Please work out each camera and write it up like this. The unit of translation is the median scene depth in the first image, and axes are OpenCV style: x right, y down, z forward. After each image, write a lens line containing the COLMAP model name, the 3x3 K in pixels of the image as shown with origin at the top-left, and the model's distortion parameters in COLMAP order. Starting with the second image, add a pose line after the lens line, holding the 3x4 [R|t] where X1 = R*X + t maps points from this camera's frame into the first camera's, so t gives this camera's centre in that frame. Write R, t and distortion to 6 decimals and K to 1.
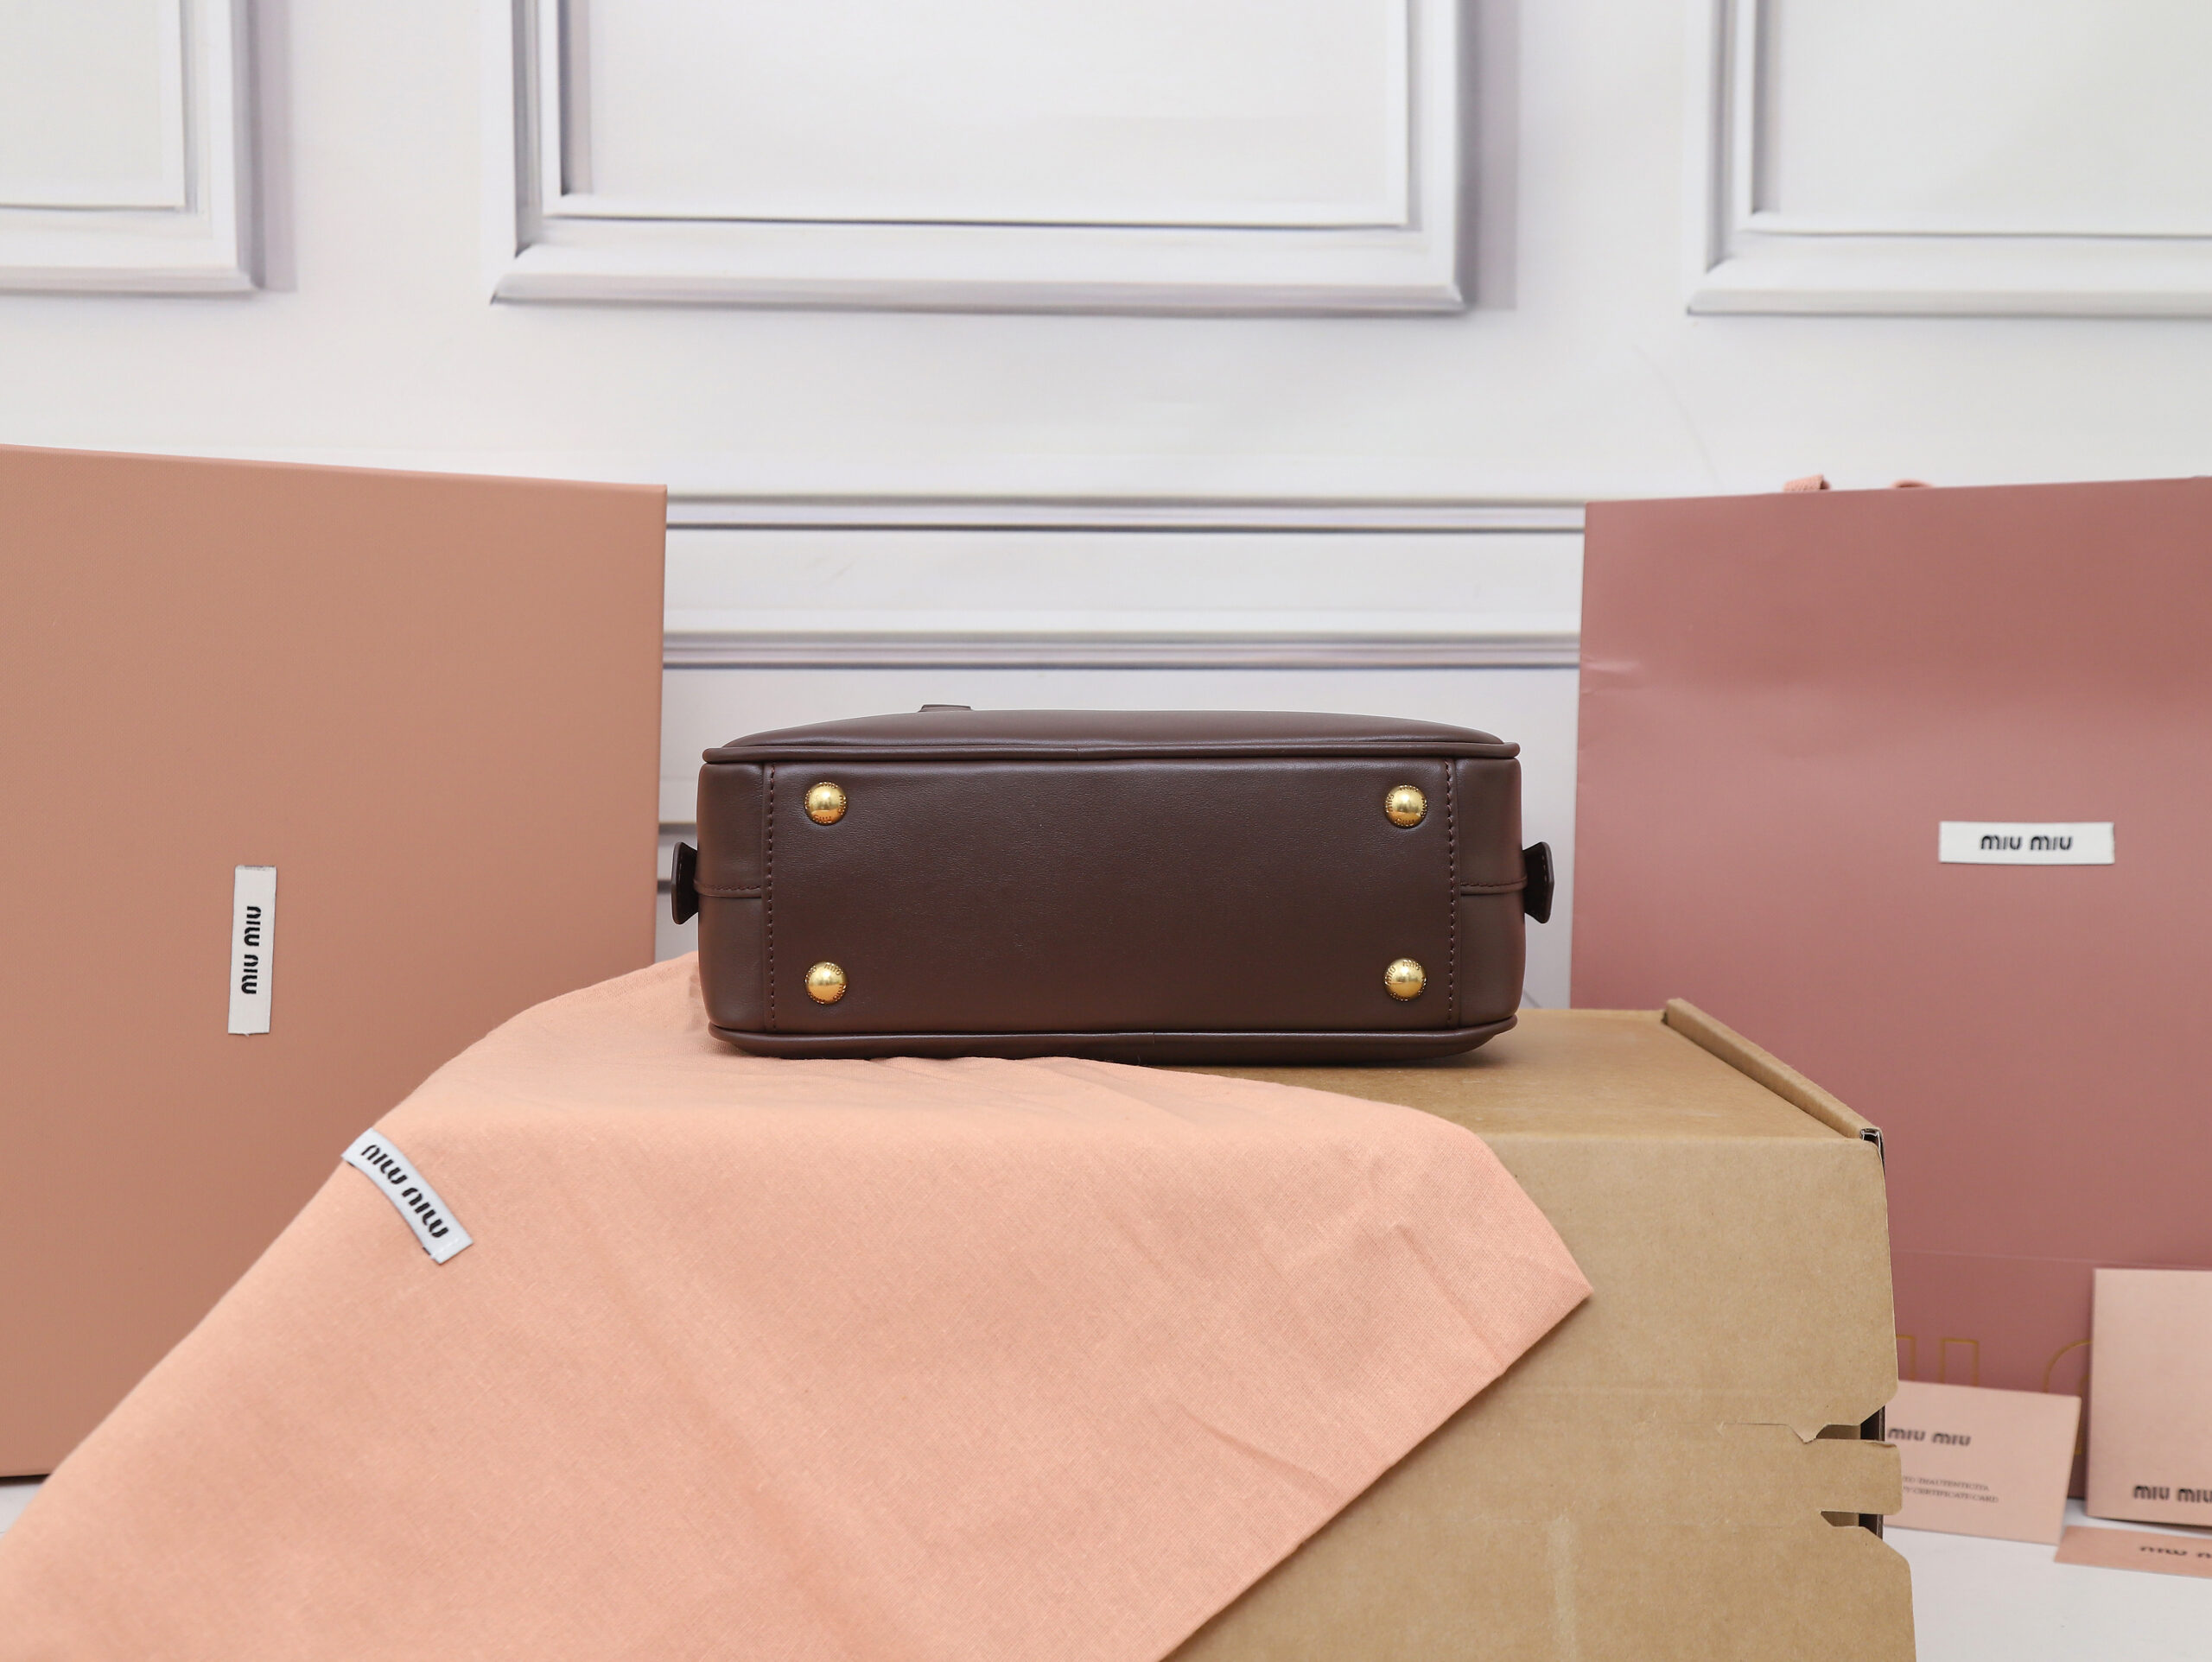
lens RADIAL K [[3177.2, 0, 1205.8], [0, 3177.2, 847.4], [0, 0, 1]] dist [0.065560, 0.065861]
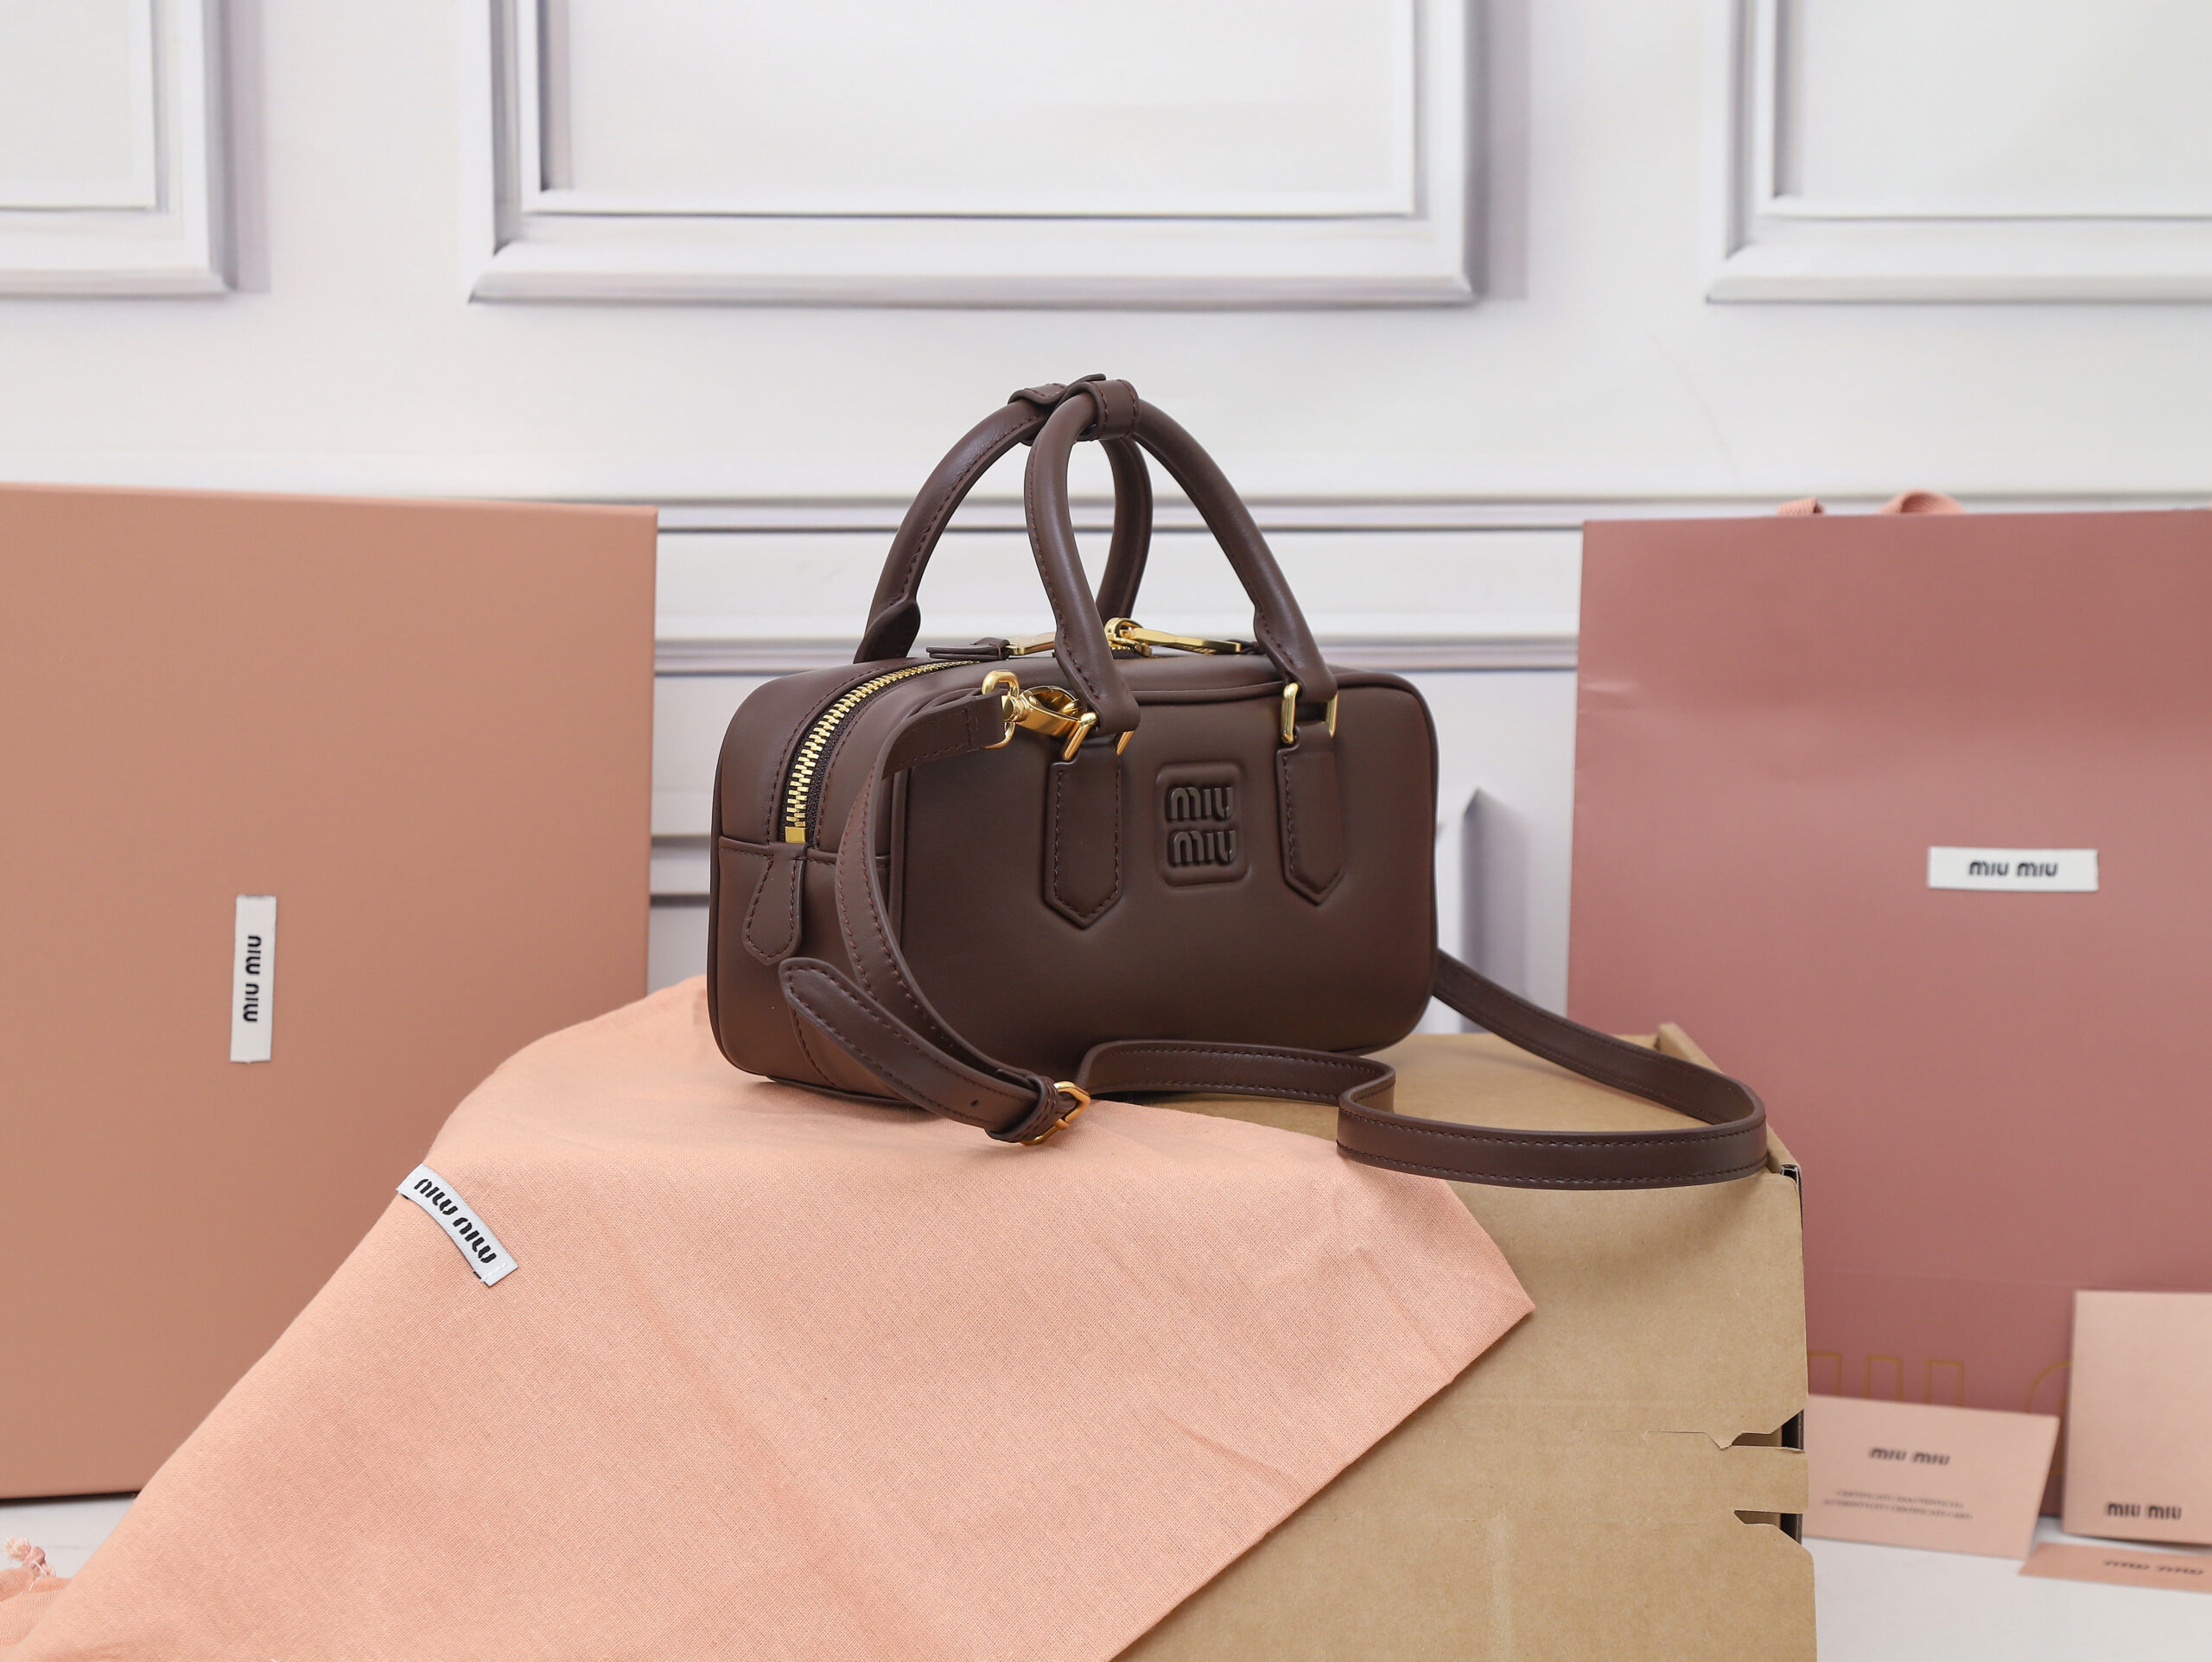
lens RADIAL K [[3608.0, 0, 1106.0], [0, 3608.0, 831.0], [0, 0, 1]] dist [0.076264, 0.167924]
pose [[0.999386, -0.006284, -0.034472, 0.009021], [0.006336, 0.999979, 0.001399, -0.014227], [0.034463, -0.001616, 0.999405, -0.129307]]
